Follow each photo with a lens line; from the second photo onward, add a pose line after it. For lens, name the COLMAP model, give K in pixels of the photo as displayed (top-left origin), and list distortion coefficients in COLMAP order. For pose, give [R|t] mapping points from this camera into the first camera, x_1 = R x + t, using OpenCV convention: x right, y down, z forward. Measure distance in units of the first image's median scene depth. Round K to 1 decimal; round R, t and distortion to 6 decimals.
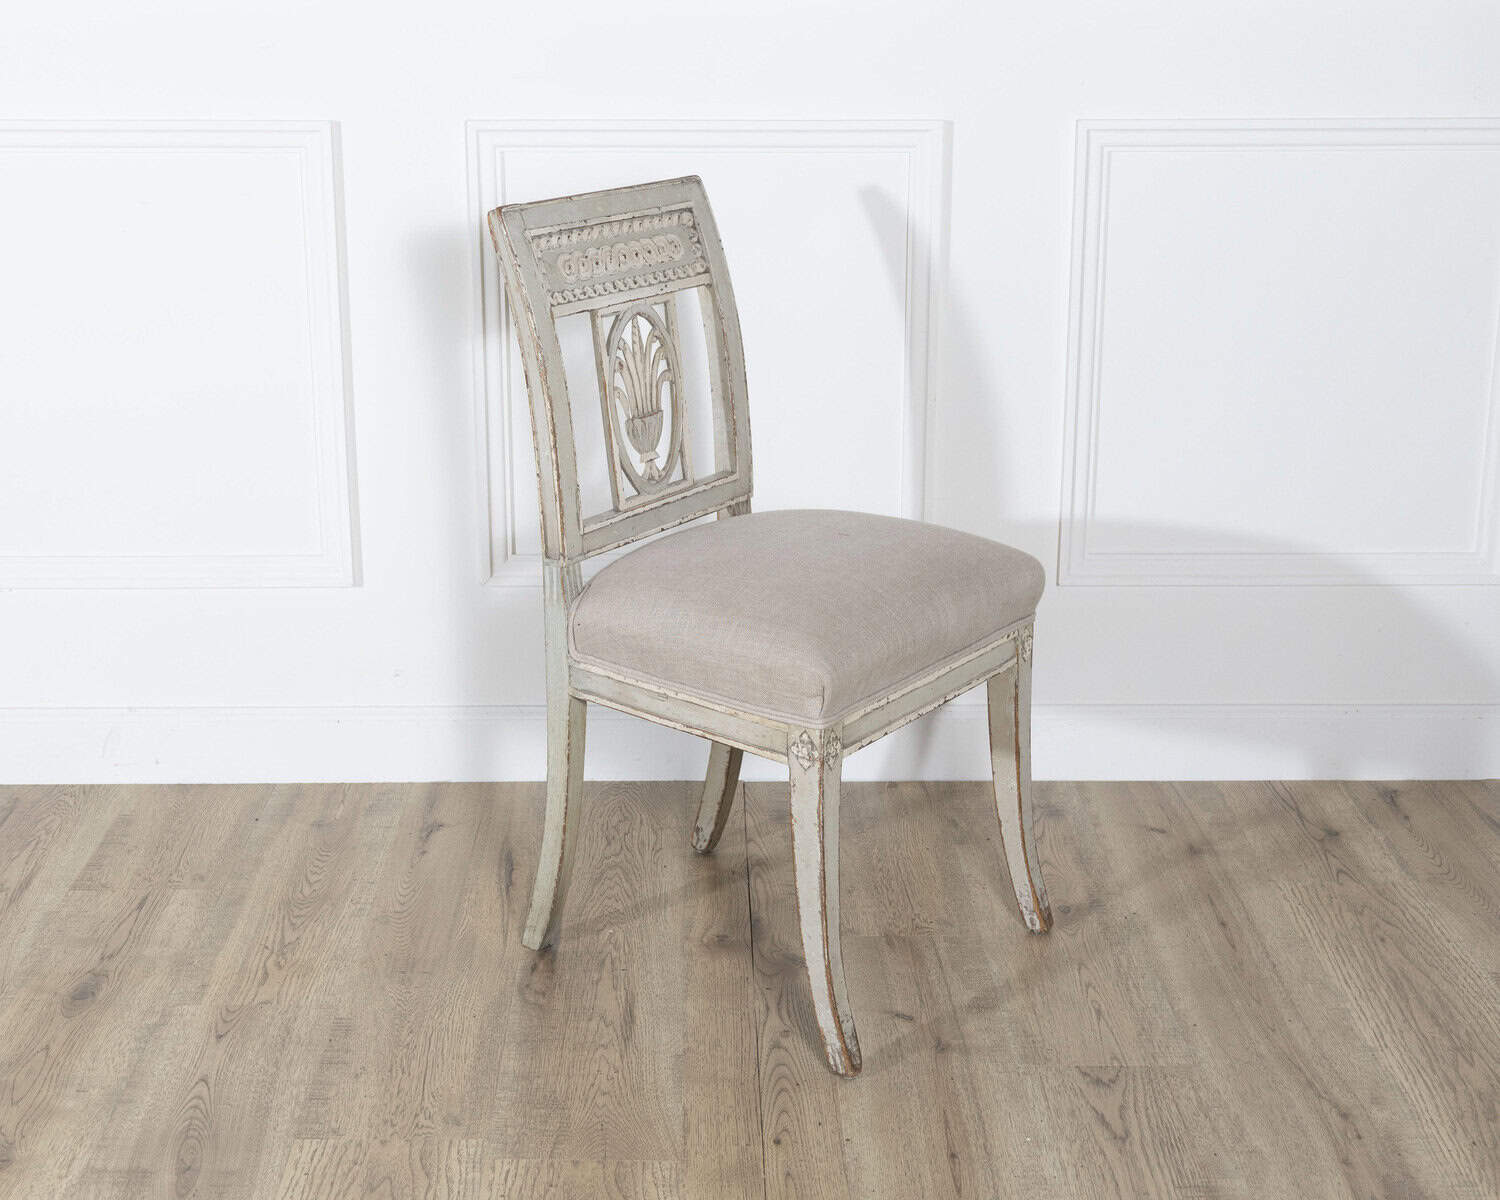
lens RADIAL K [[2297.1, 0, 750.0], [0, 2297.1, 600.0], [0, 0, 1]] dist [-0.197656, -0.005281]
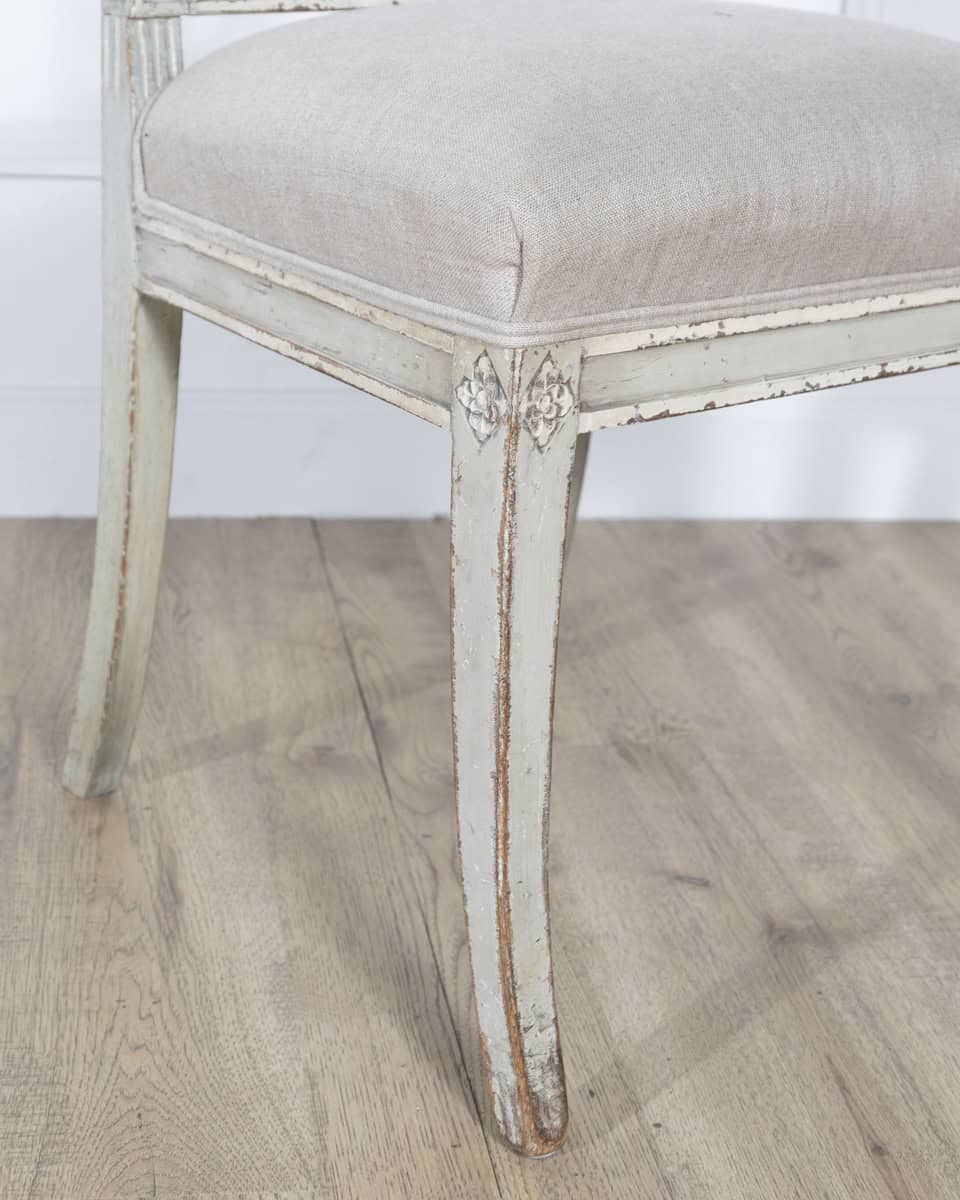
lens RADIAL K [[2477.0, 0, 480.0], [0, 2477.0, 600.0], [0, 0, 1]] dist [-0.006047, 0.175601]
pose [[0.966801, 0.124173, -0.223333, 0.130132], [-0.116787, 0.992089, 0.046035, 0.080046], [0.227283, -0.018424, 0.973655, 0.526011]]
